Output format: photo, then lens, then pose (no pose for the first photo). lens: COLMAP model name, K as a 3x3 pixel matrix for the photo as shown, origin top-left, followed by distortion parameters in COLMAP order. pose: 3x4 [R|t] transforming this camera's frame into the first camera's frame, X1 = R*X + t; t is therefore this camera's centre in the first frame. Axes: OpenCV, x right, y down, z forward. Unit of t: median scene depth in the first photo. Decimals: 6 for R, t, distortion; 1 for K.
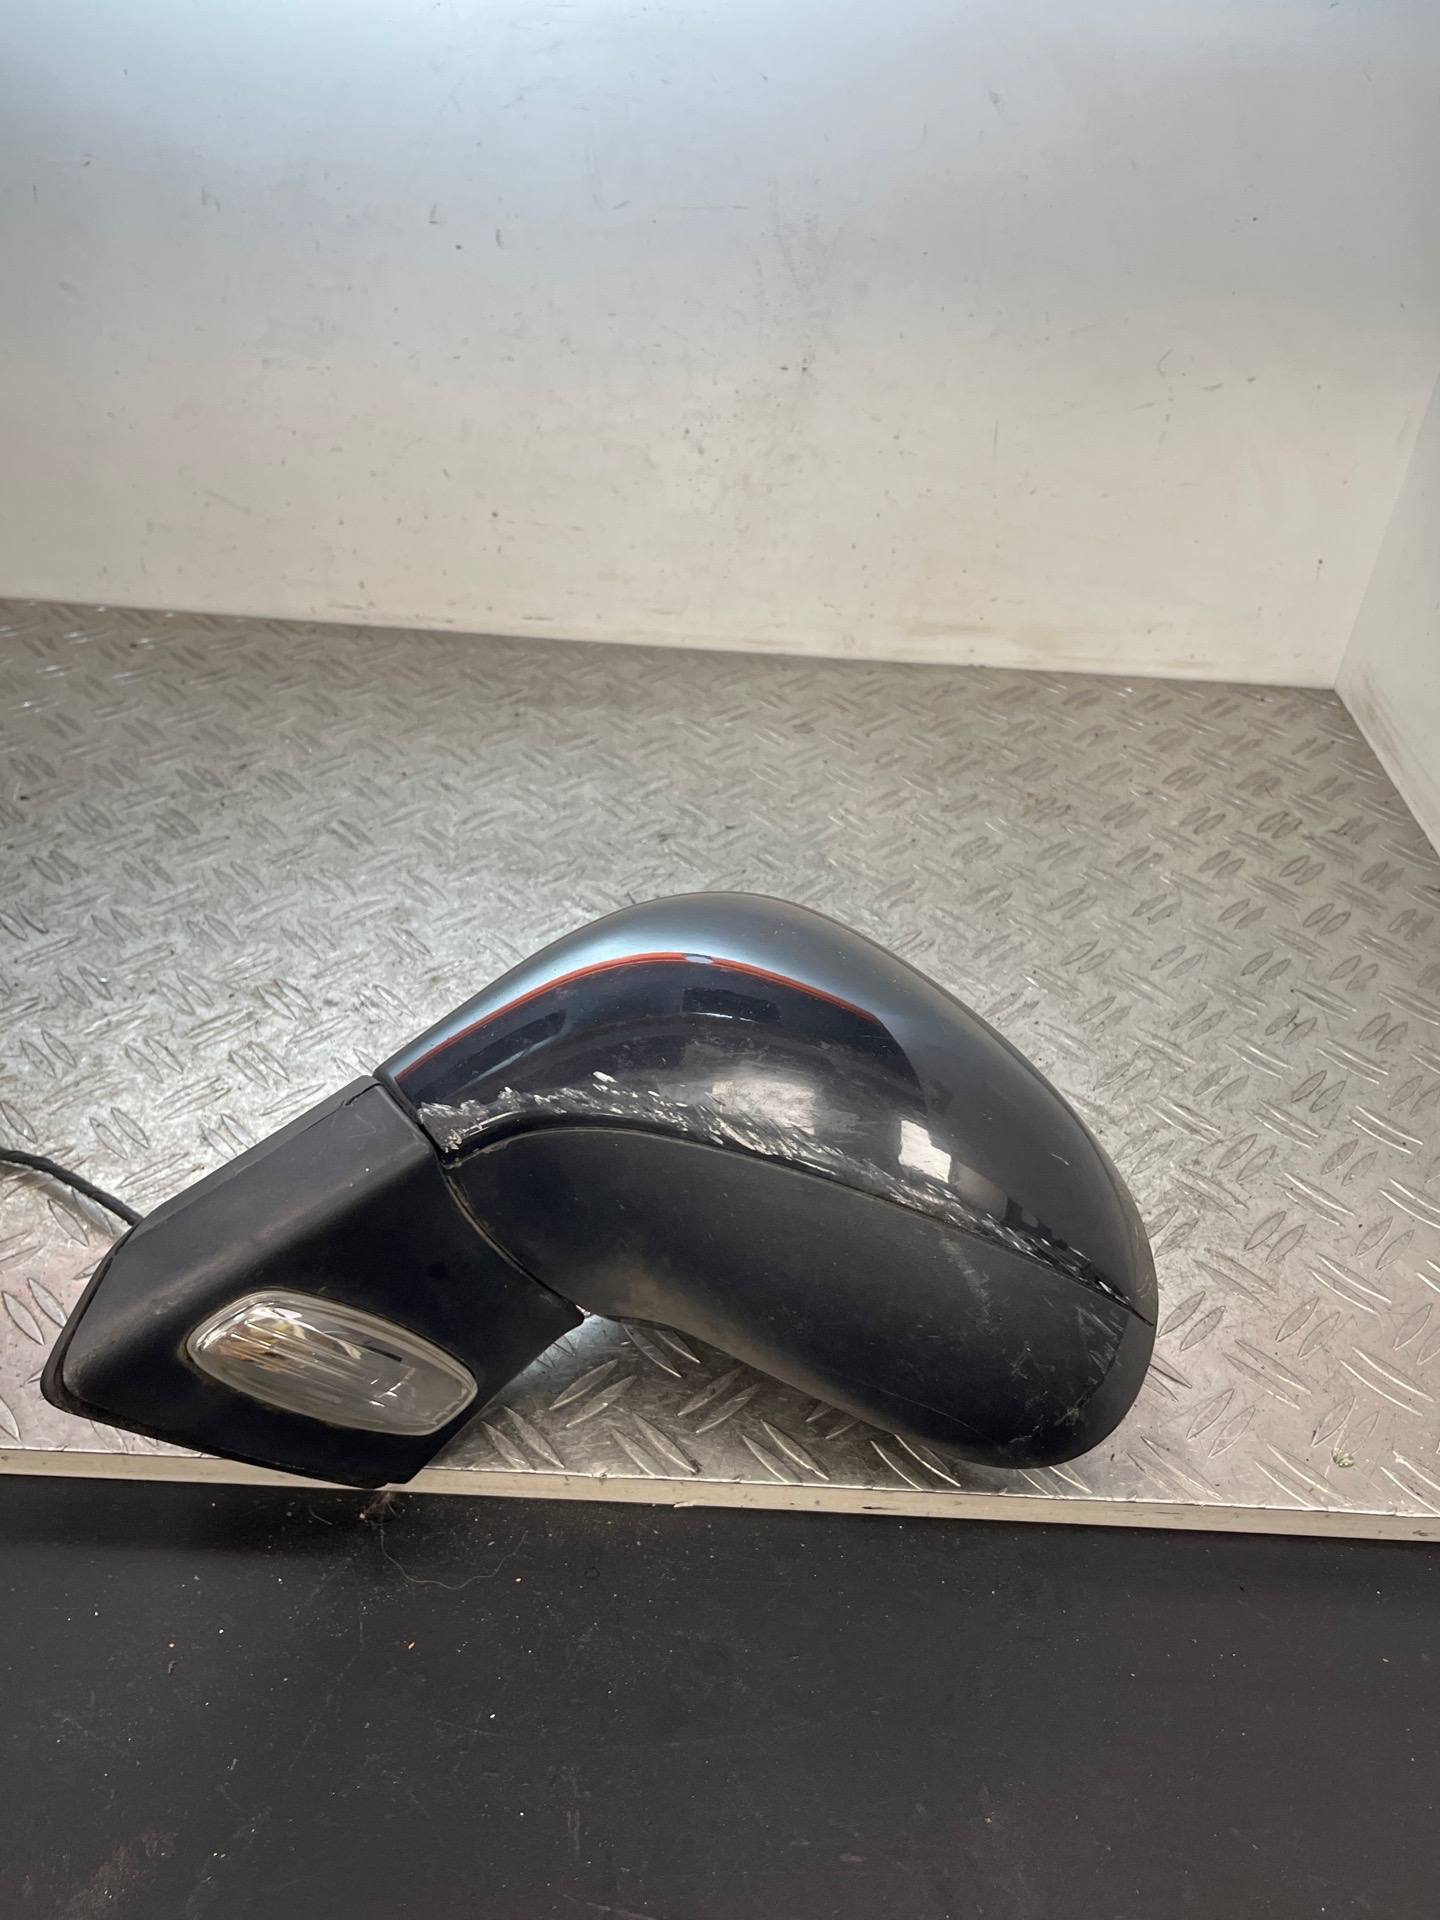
lens RADIAL K [[1531.1, 0, 741.2], [0, 1531.1, 967.6], [0, 0, 1]] dist [0.056193, -0.152736]
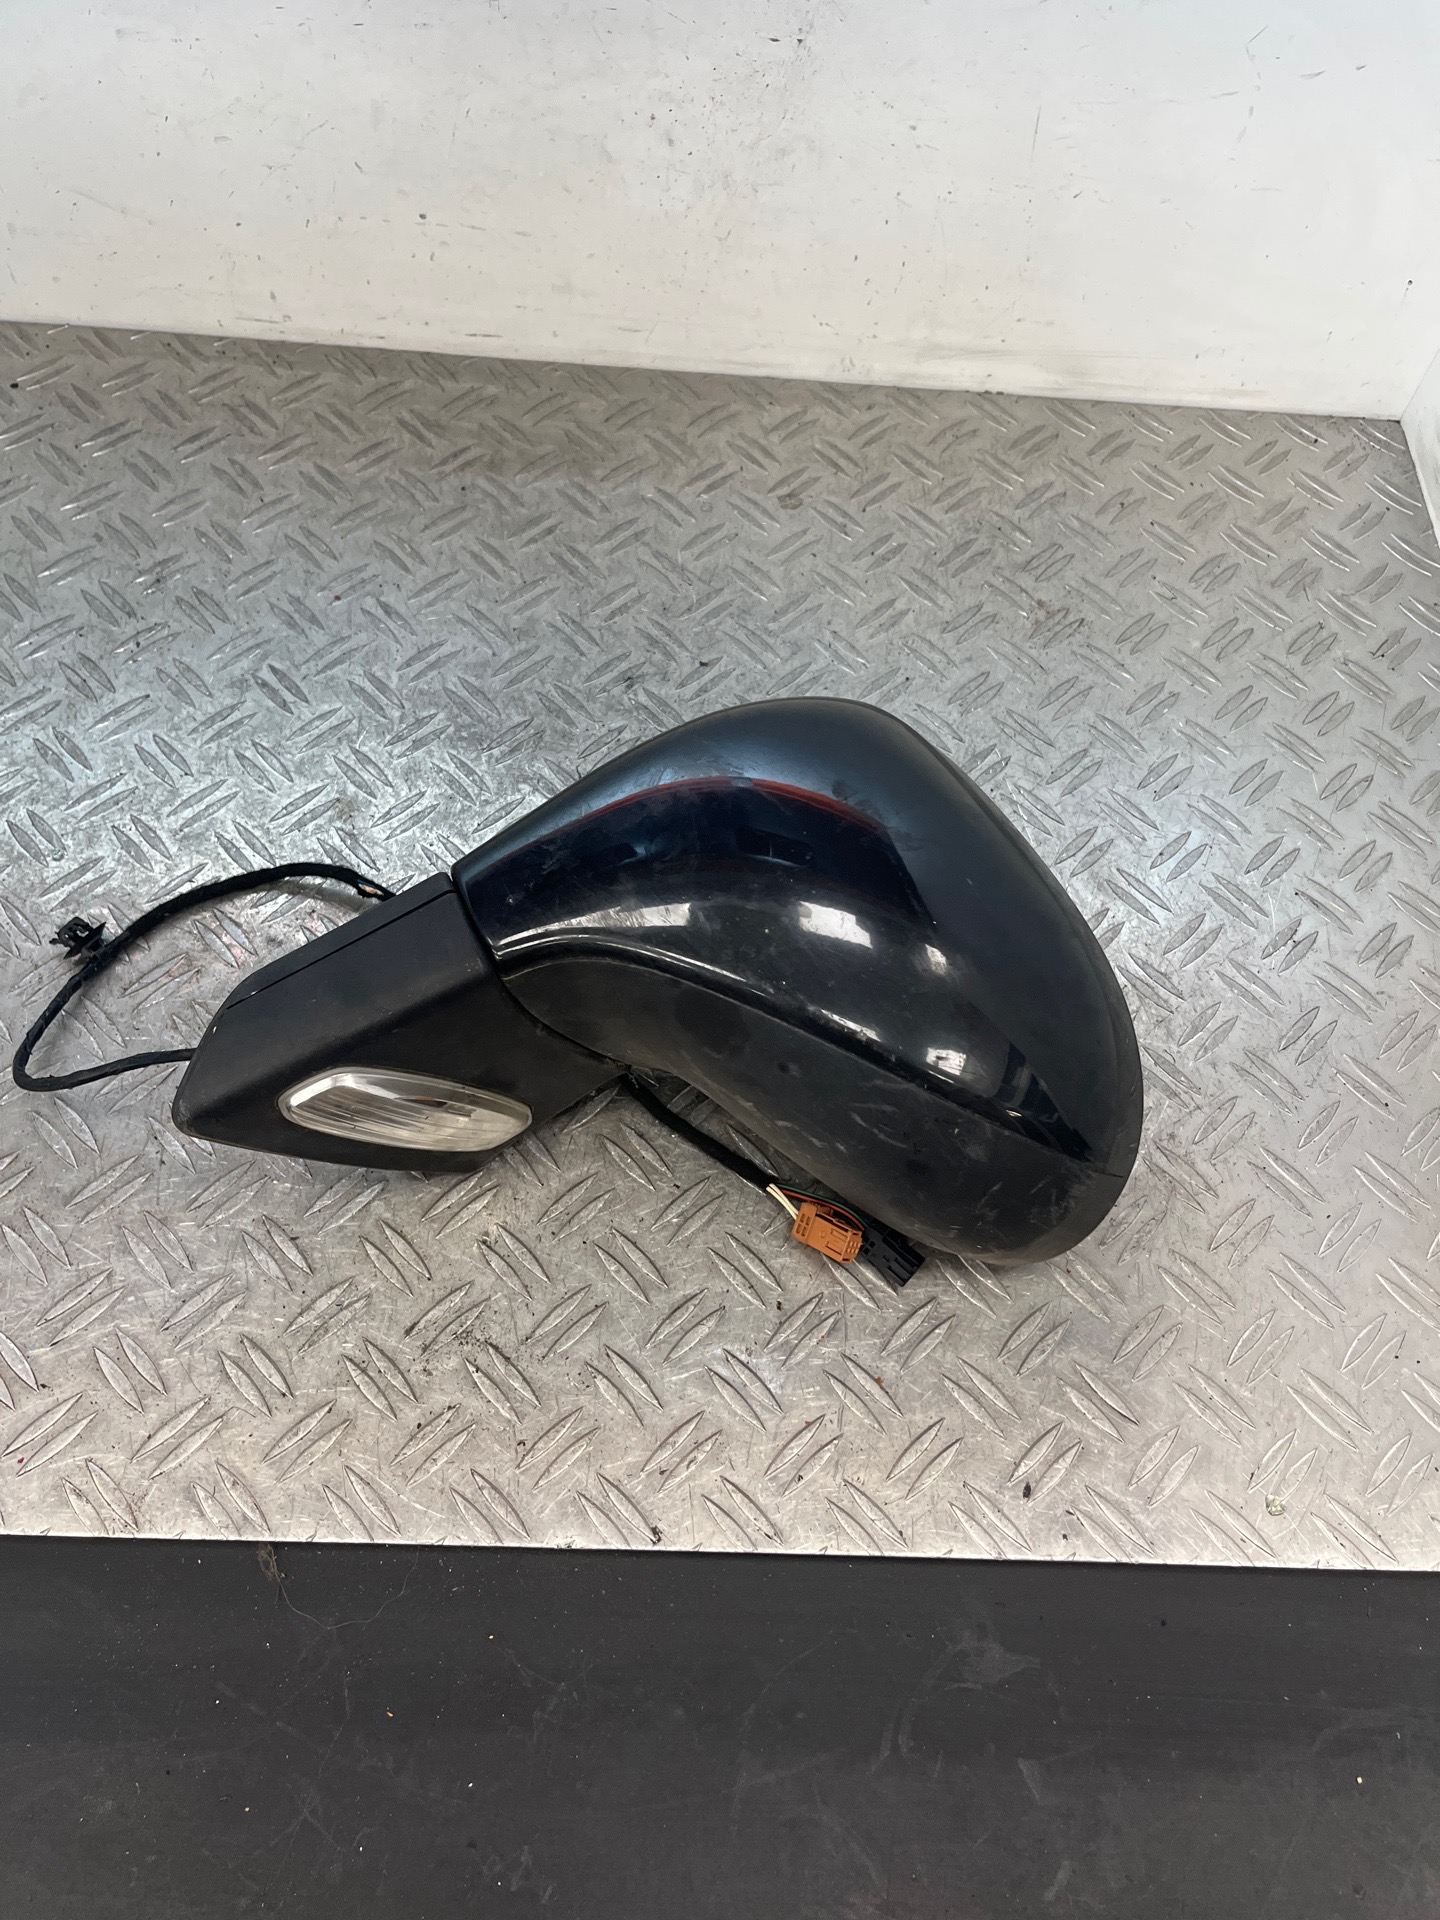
lens RADIAL K [[1442.5, 0, 740.5], [0, 1442.5, 965.6], [0, 0, 1]] dist [0.008227, 0.004850]
pose [[0.999963, 0.008437, 0.001755, 0.013578], [-0.008466, 0.923820, 0.382733, -0.244626], [0.001607, -0.382733, 0.923857, 0.142429]]
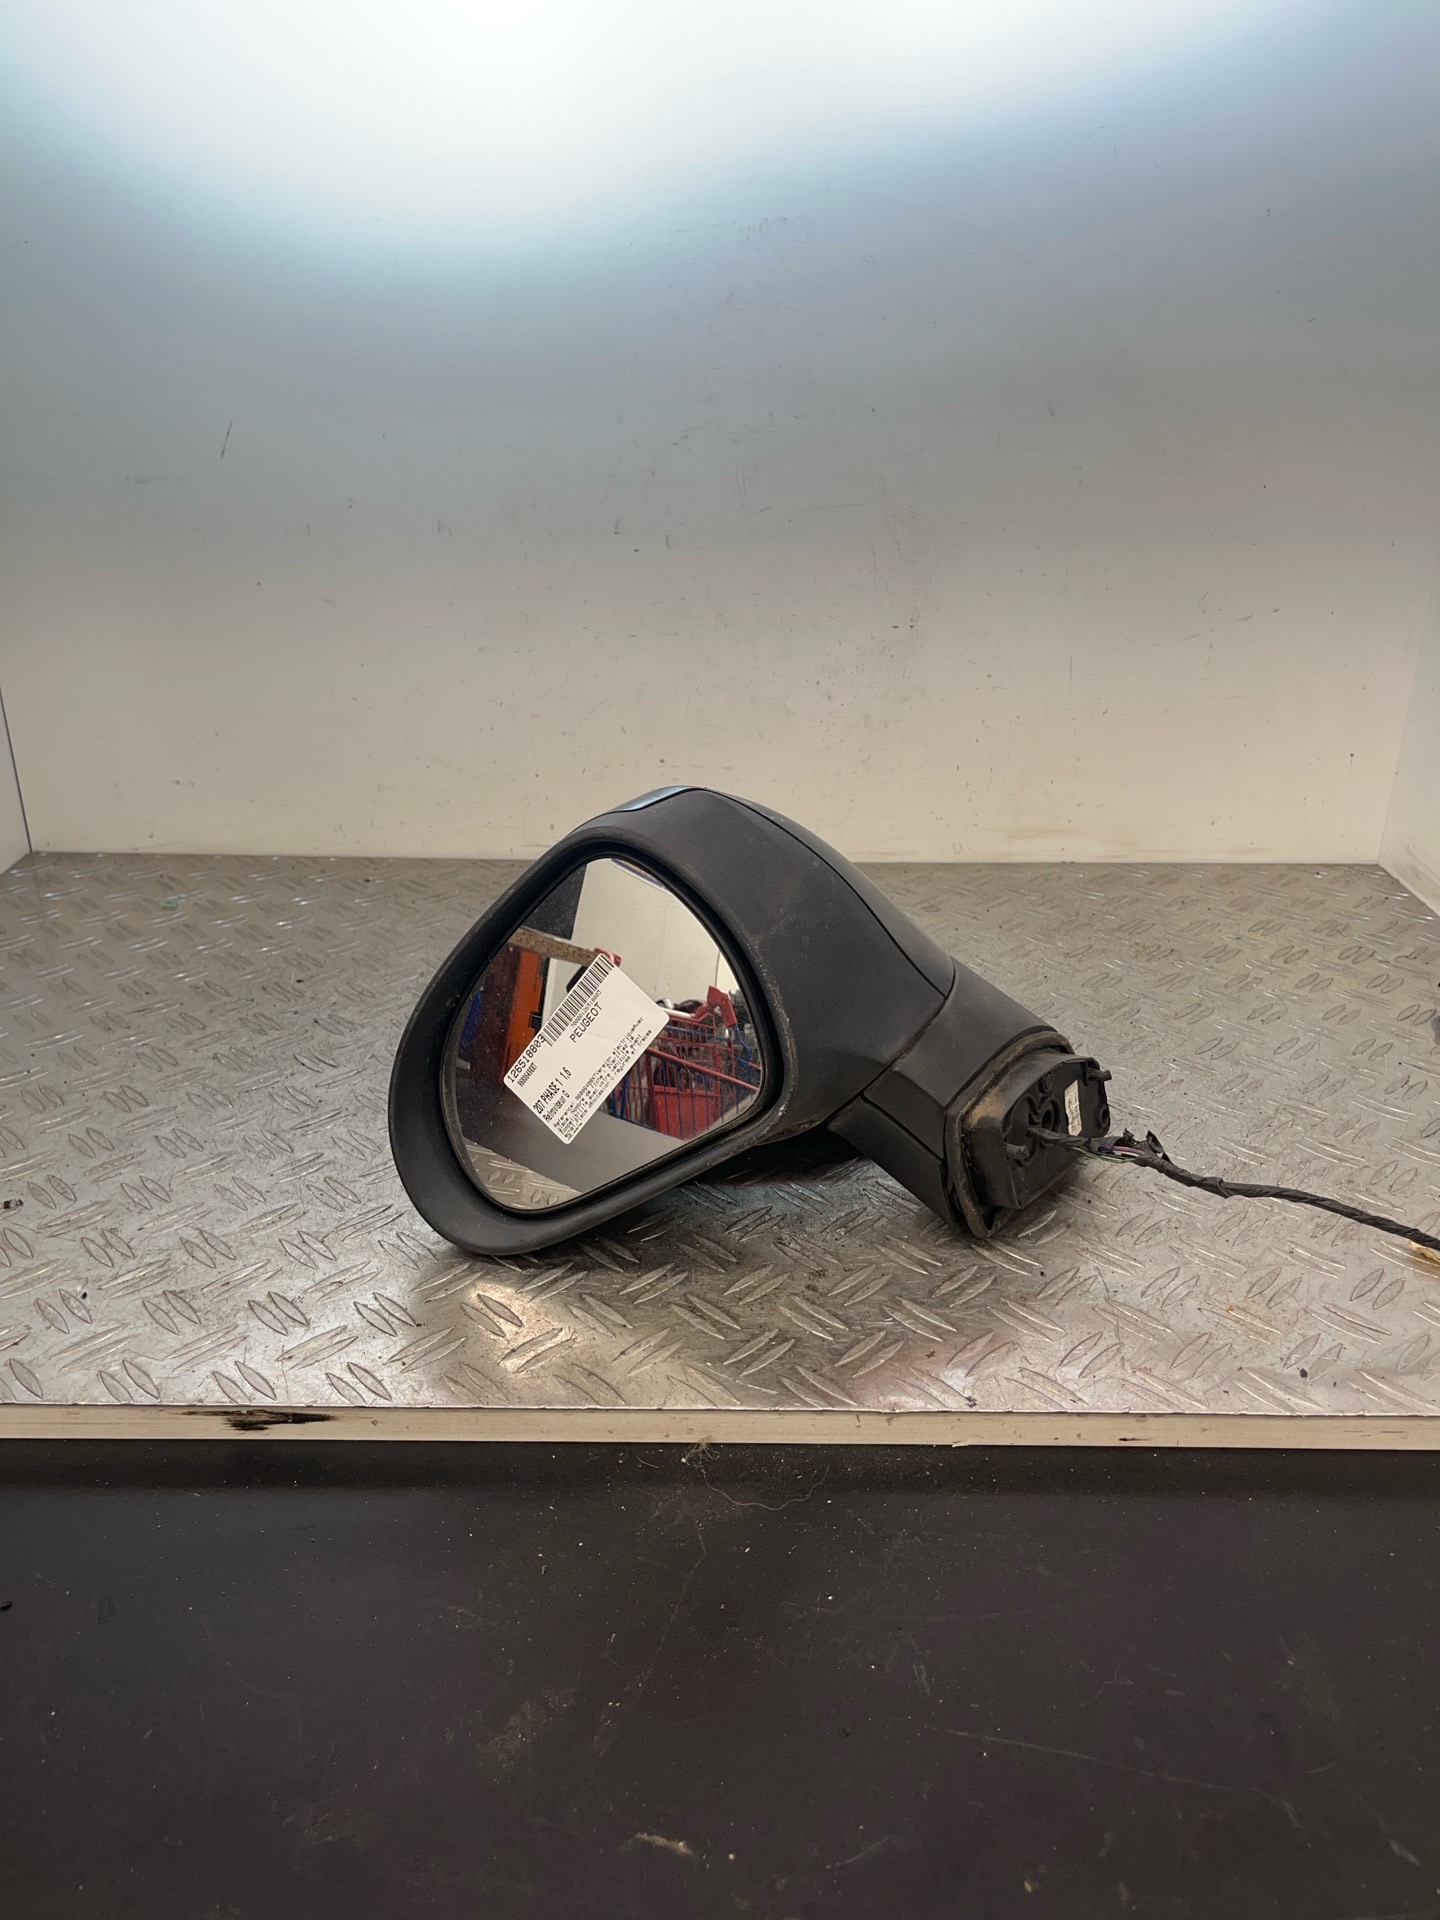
lens RADIAL K [[1440.6, 0, 730.4], [0, 1440.6, 966.5], [0, 0, 1]] dist [0.029438, -0.064978]
pose [[0.997904, -0.059895, -0.024500, -0.096958], [0.052354, 0.969771, -0.238335, 0.153371], [0.038035, 0.236553, 0.970874, -0.075636]]
